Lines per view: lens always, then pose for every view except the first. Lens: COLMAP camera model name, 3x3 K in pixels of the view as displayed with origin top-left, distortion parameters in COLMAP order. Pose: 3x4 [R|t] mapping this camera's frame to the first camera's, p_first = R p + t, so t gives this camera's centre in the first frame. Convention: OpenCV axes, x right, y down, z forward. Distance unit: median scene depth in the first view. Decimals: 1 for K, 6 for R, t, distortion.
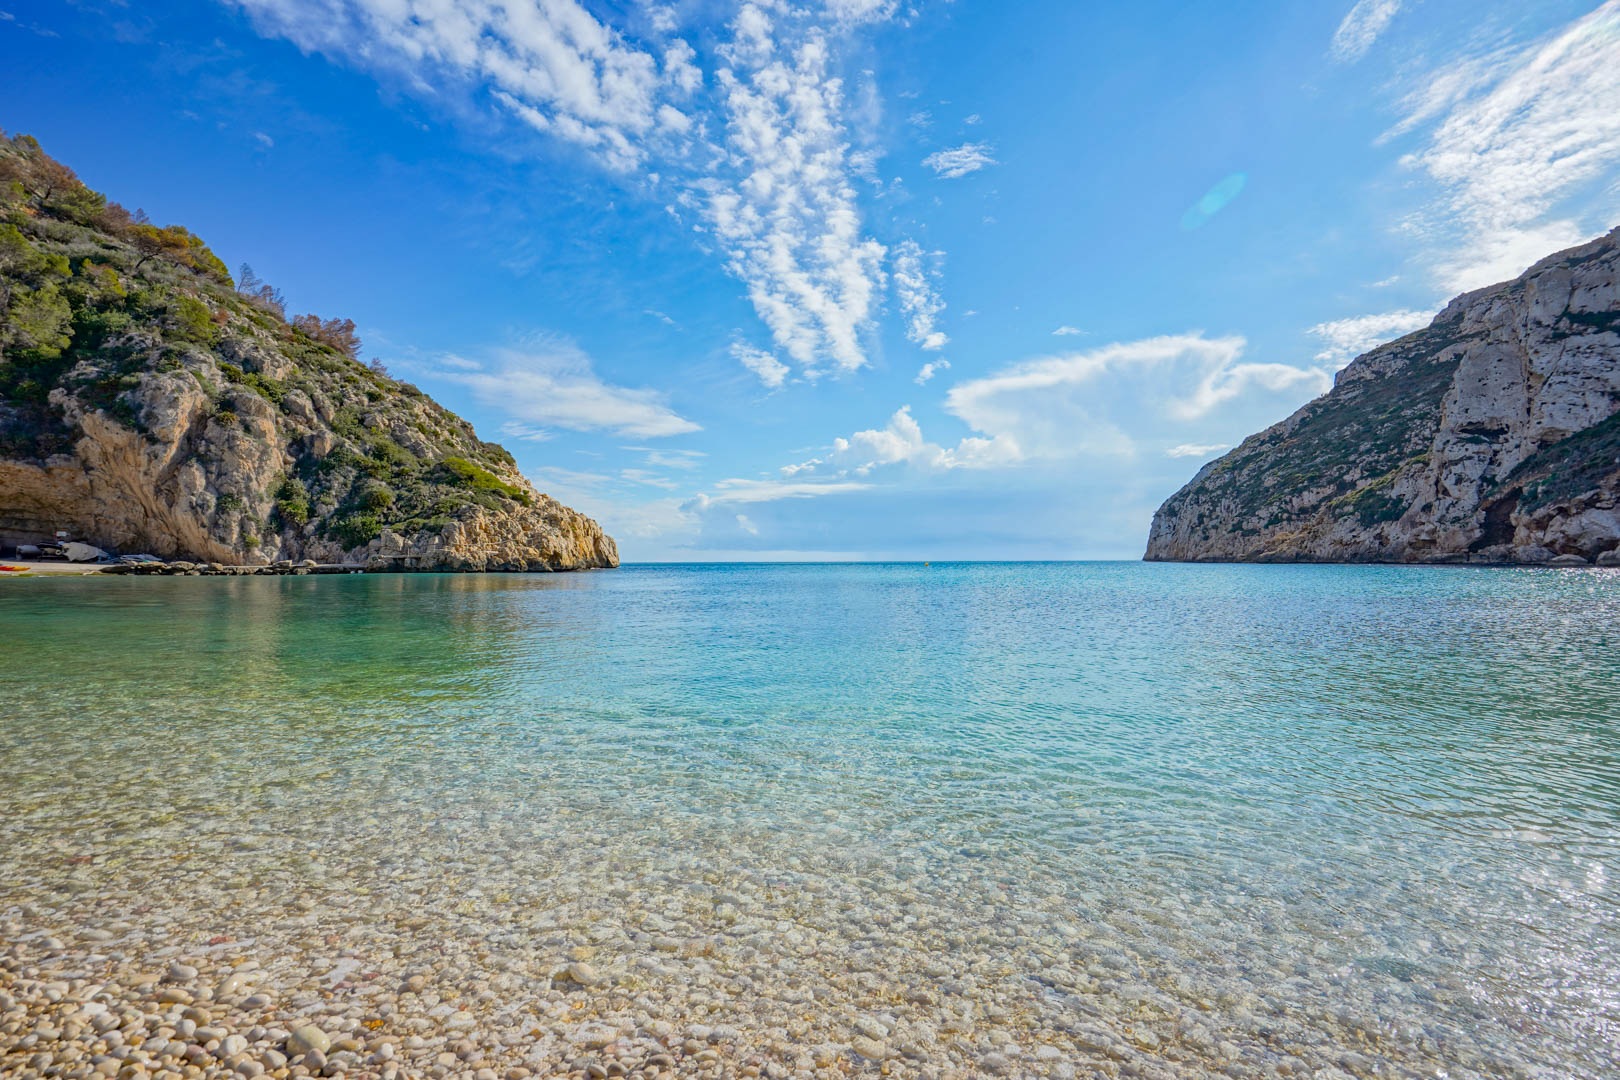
lens RADIAL K [[729.7, 0, 839.7], [0, 729.7, 547.7], [0, 0, 1]] dist [0.000330, 0.000306]
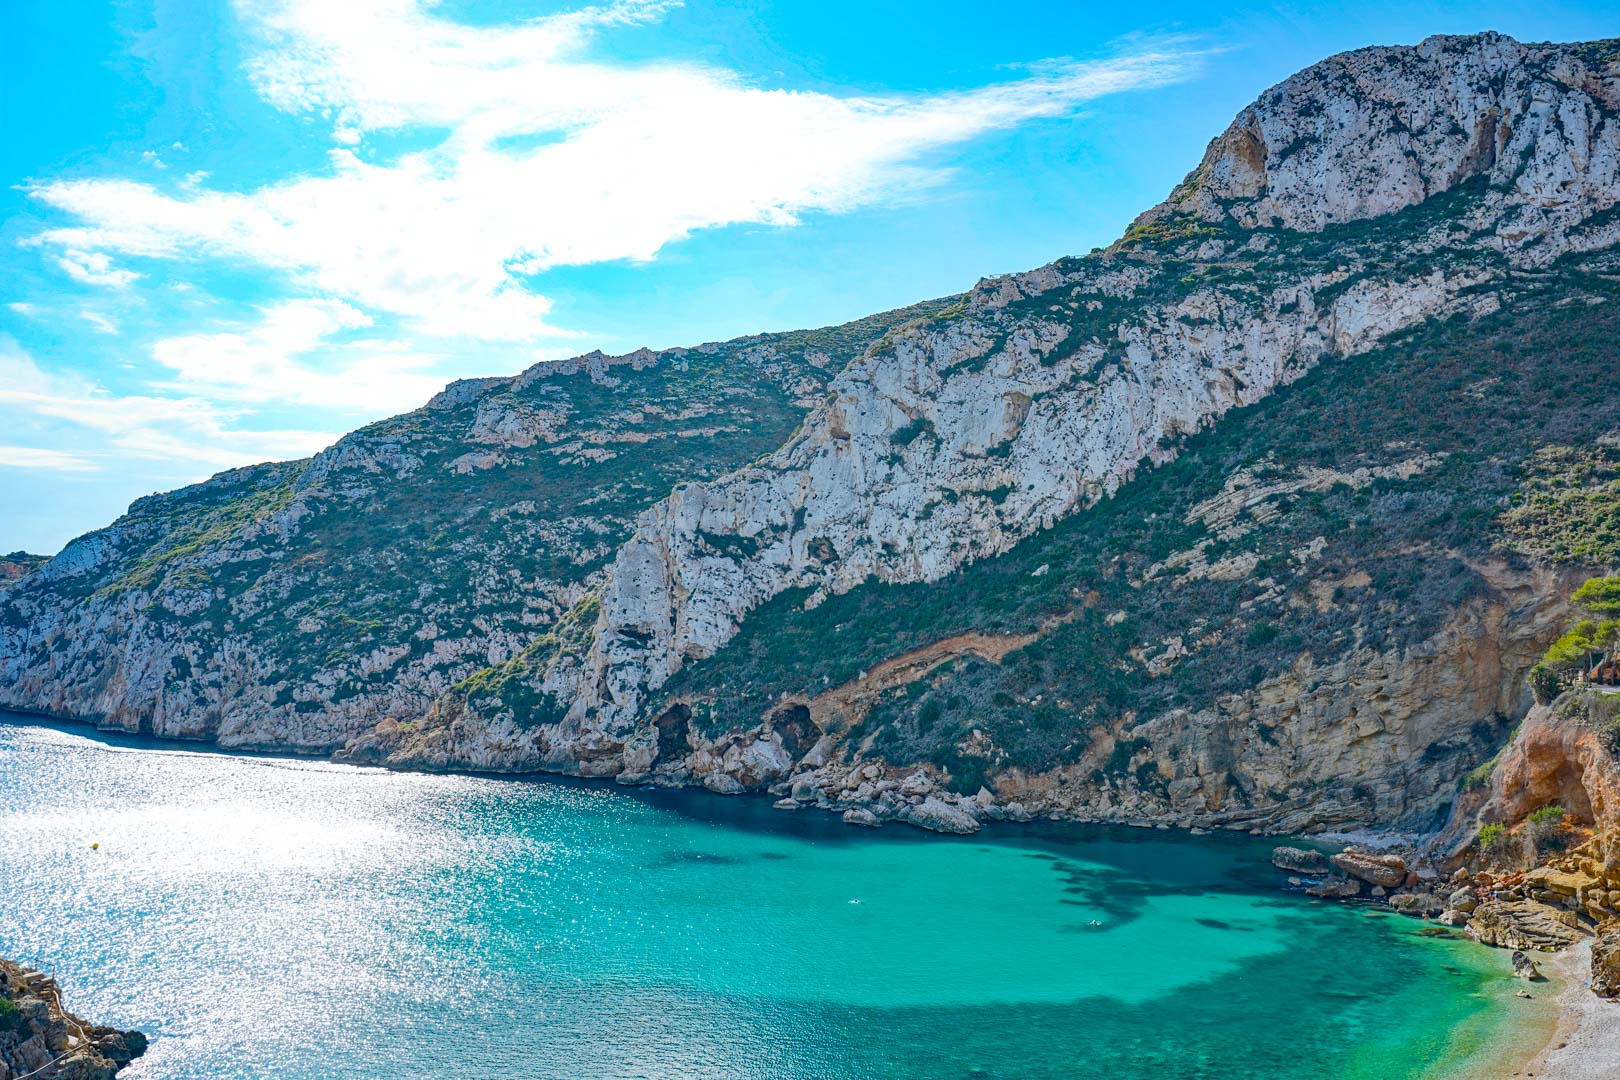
lens RADIAL K [[1426.9, 0, 805.6], [0, 1426.9, 544.0], [0, 0, 1]] dist [0.007459, -0.013201]
pose [[0.399097, 0.060490, 0.914911, -0.748473], [-0.041206, 0.997997, -0.048009, -0.193739], [-0.915982, -0.018540, 0.400790, 0.039559]]
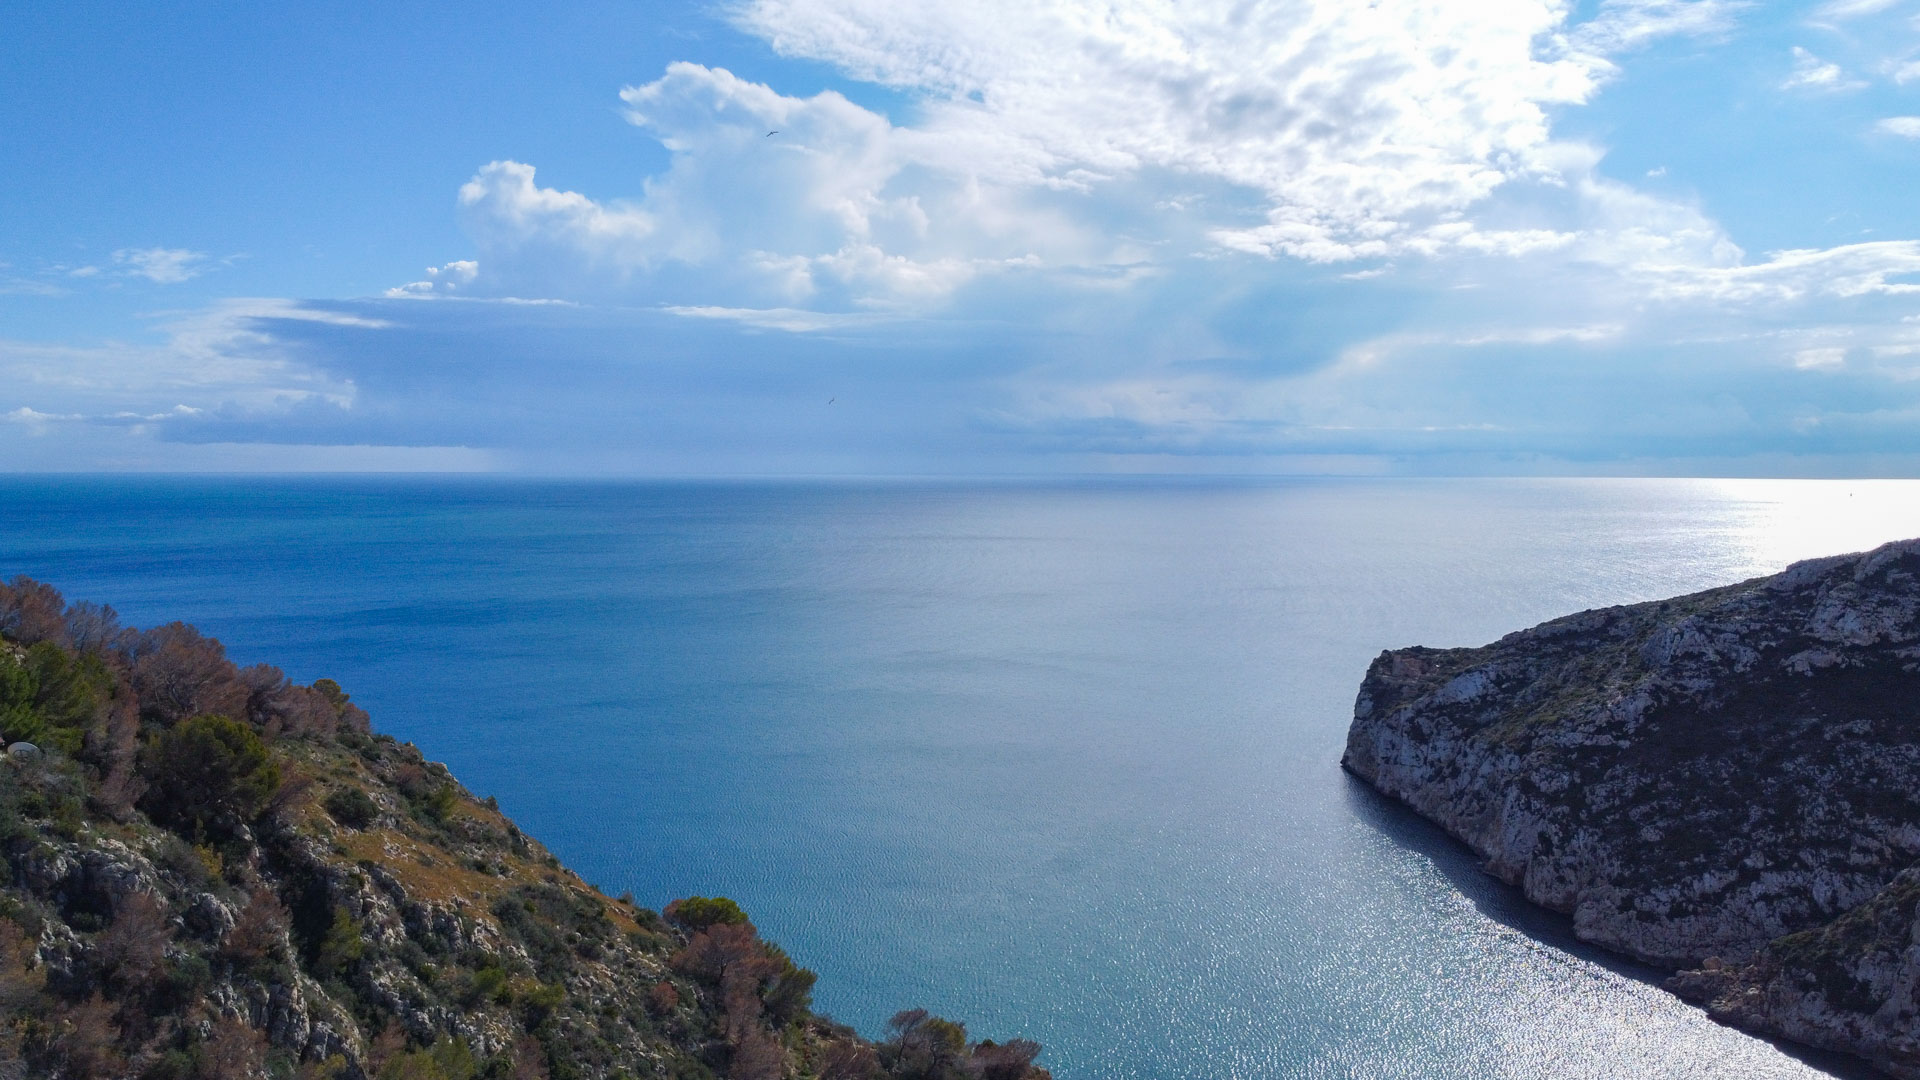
lens RADIAL K [[1407.3, 0, 953.0], [0, 1407.3, 513.1], [0, 0, 1]] dist [-0.026941, -0.010009]
pose [[0.938196, 0.007407, 0.346026, -1.146825], [-0.032102, 0.997324, 0.065690, -0.857258], [-0.344613, -0.072738, 0.935923, -0.314344]]
